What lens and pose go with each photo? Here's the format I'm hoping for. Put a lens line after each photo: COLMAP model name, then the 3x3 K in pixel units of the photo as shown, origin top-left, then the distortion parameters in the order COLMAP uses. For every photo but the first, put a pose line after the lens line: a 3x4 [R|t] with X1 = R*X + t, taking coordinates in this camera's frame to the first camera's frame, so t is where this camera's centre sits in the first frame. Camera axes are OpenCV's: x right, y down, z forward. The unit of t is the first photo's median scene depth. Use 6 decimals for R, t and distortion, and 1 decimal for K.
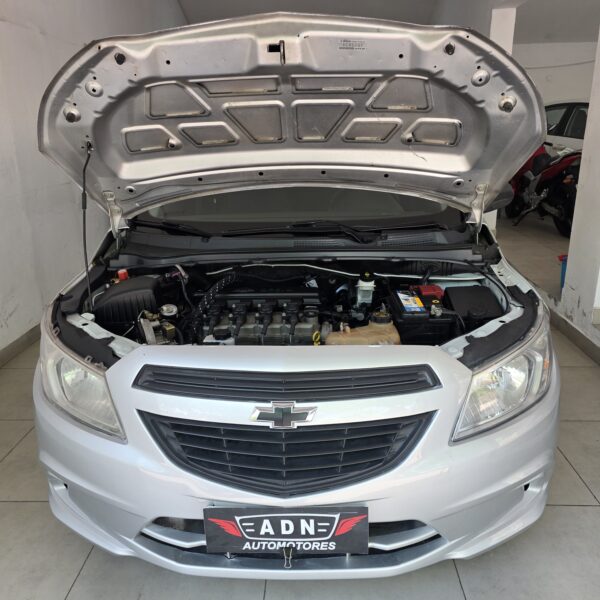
lens RADIAL K [[568.4, 0, 302.4], [0, 568.4, 296.4], [0, 0, 1]] dist [0.036454, 0.000000]
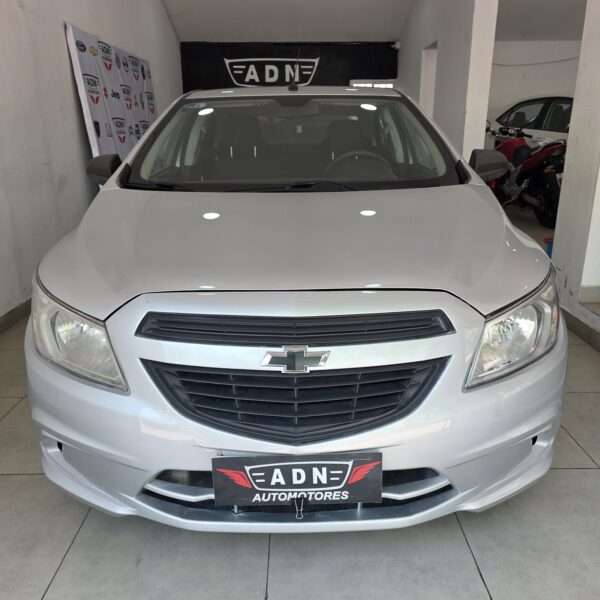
lens RADIAL K [[568.4, 0, 299.3], [0, 568.4, 303.6], [0, 0, 1]] dist [0.036454, 0.000000]
pose [[0.998884, -0.001234, 0.047220, -0.066702], [0.001686, 0.999953, -0.009540, 0.112584], [-0.047206, 0.009609, 0.998839, 0.030297]]
